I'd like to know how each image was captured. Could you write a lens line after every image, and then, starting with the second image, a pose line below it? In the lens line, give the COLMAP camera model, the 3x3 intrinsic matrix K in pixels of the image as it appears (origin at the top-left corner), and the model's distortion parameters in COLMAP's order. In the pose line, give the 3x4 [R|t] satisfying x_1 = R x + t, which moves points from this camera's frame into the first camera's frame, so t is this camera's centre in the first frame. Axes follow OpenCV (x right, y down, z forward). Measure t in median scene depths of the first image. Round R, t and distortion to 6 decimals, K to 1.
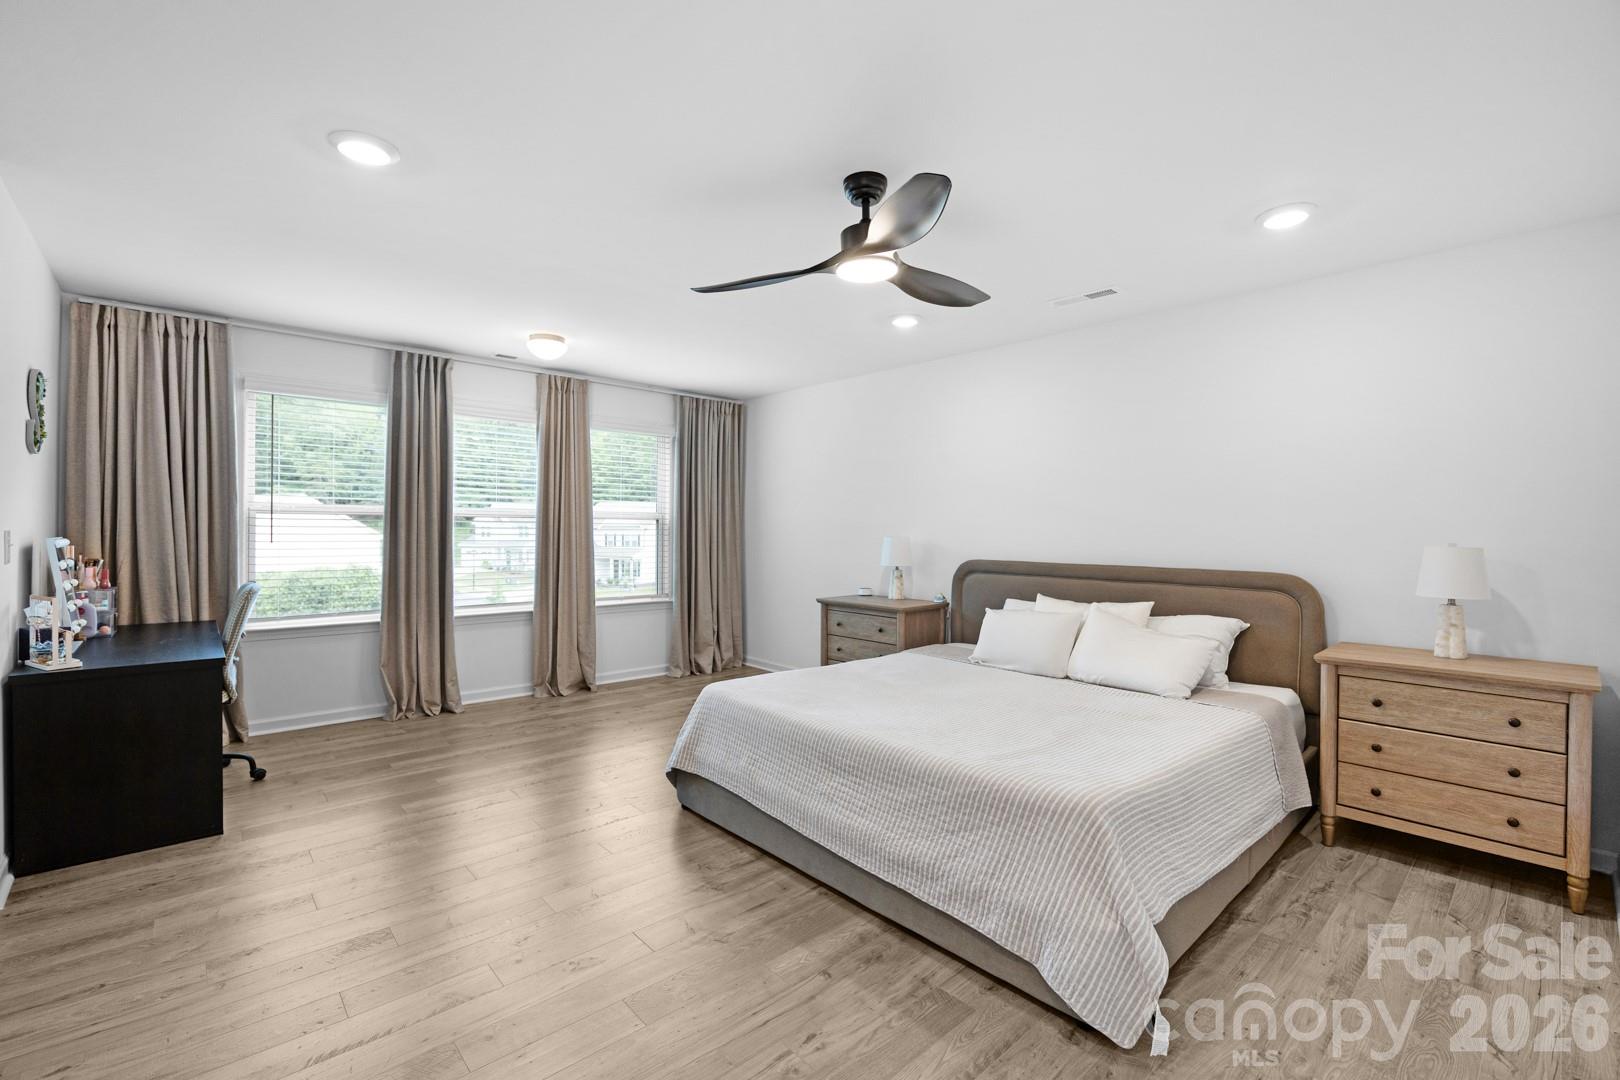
lens RADIAL K [[708.8, 0, 796.3], [0, 708.8, 532.5], [0, 0, 1]] dist [-0.010551, -0.000811]
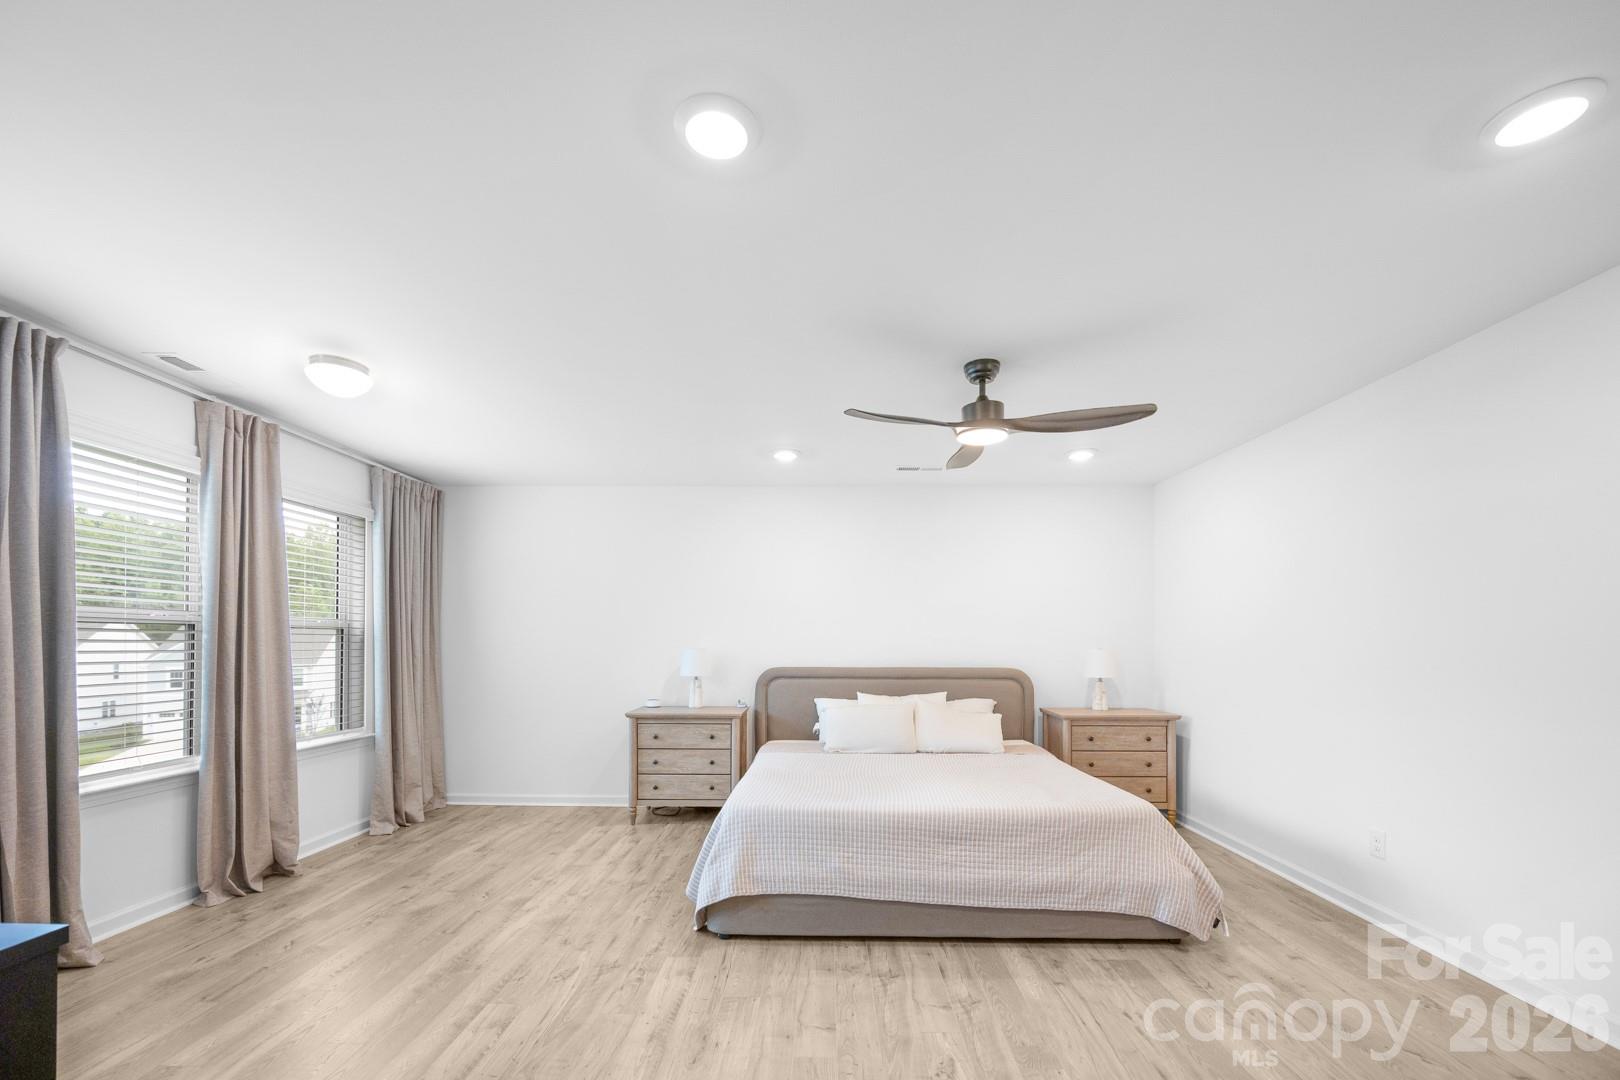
lens RADIAL K [[659.9, 0, 830.6], [0, 659.9, 636.9], [0, 0, 1]] dist [-0.000435, -0.000109]
pose [[0.677894, 0.003270, 0.735153, -0.472614], [0.005008, 0.999946, -0.009066, -0.001248], [-0.735143, 0.009828, 0.677841, 0.199484]]
